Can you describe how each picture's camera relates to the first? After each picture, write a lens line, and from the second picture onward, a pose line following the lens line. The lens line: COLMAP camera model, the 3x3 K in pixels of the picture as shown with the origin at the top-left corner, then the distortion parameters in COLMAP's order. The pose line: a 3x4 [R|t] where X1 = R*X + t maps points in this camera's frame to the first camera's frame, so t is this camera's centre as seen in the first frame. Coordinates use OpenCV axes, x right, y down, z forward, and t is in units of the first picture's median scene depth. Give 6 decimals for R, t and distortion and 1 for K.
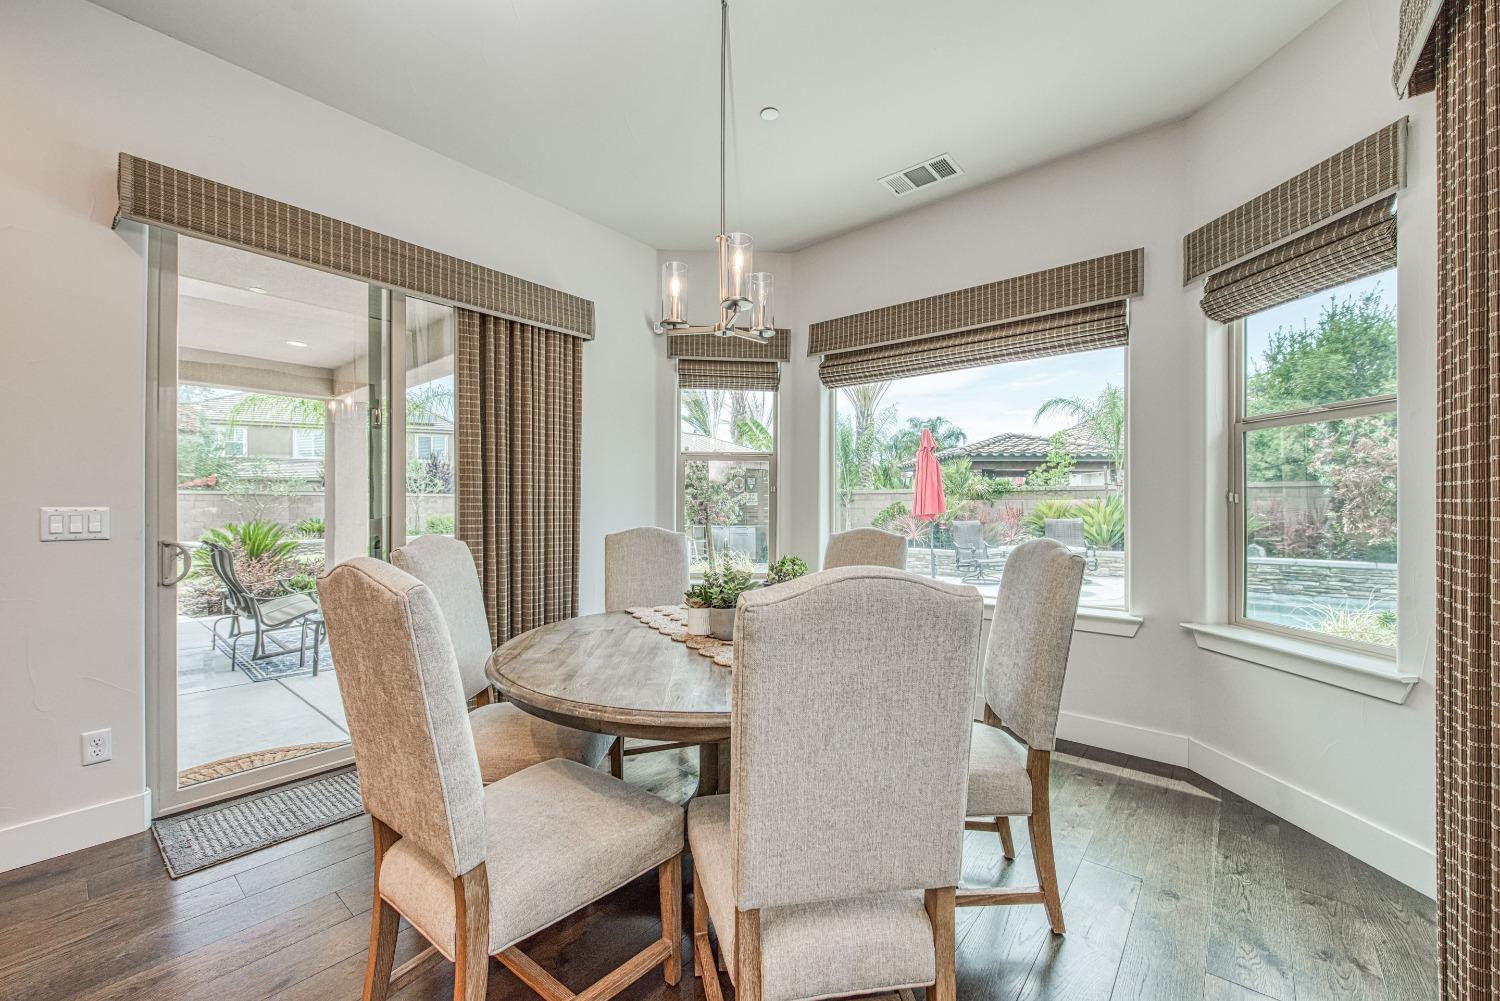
lens RADIAL K [[596.0, 0, 743.4], [0, 596.0, 504.9], [0, 0, 1]] dist [-0.000339, -0.000297]
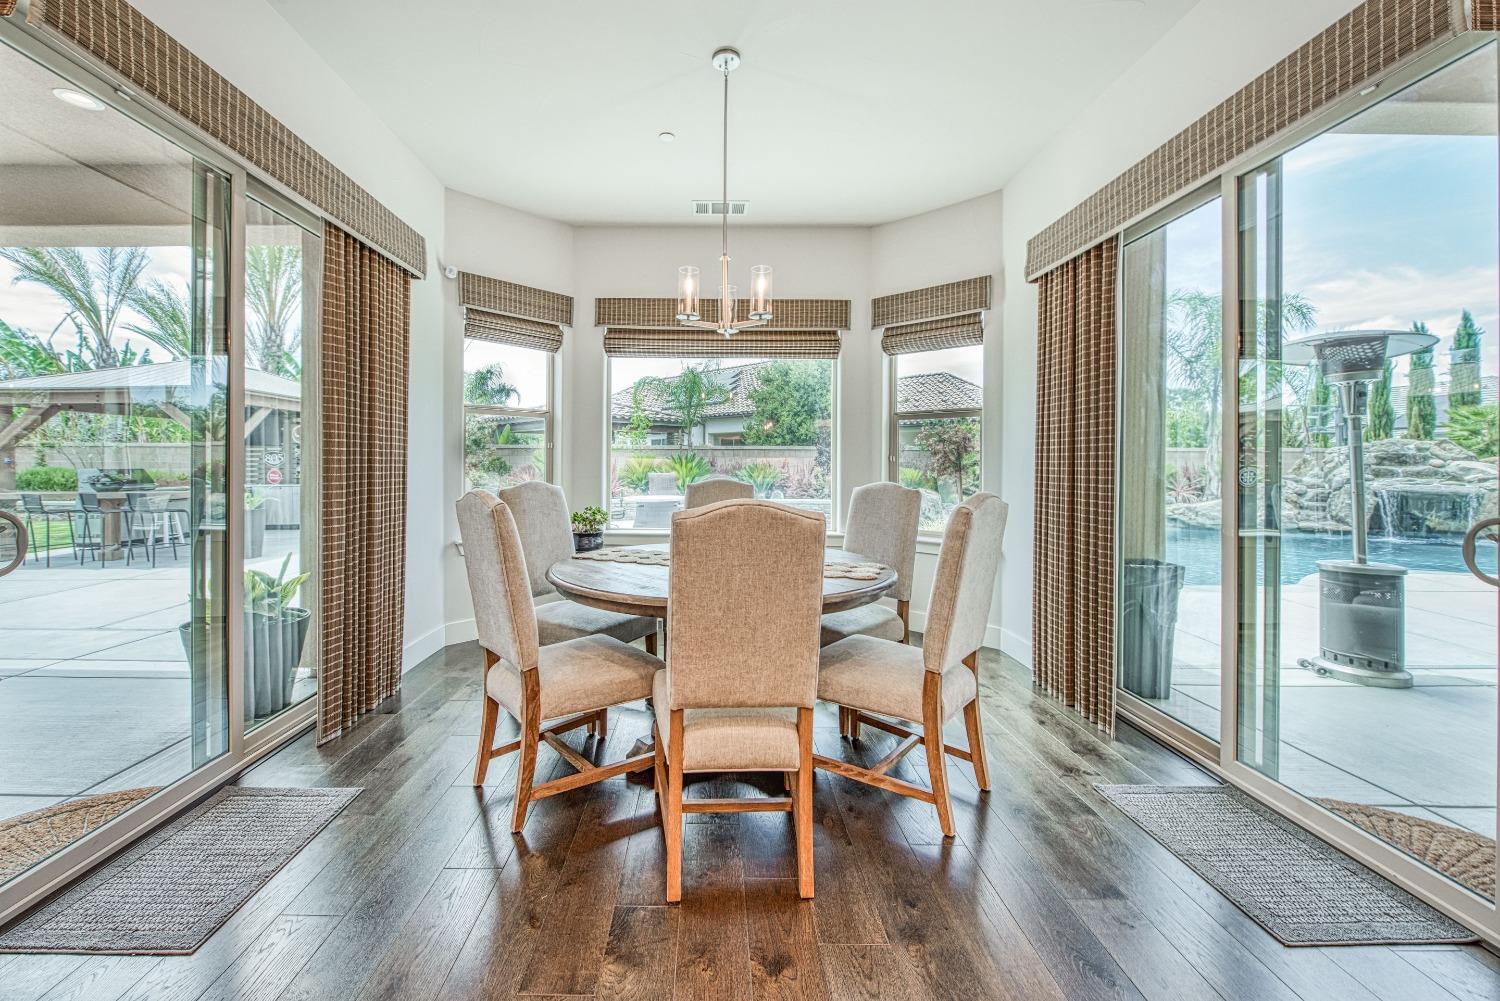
lens RADIAL K [[608.9, 0, 707.9], [0, 608.9, 463.2], [0, 0, 1]] dist [-0.000856, -0.000370]
pose [[0.768172, 0.003395, 0.640234, -0.593851], [-0.005479, 0.999984, 0.001272, 0.003272], [-0.640220, -0.004485, 0.768179, -0.005675]]
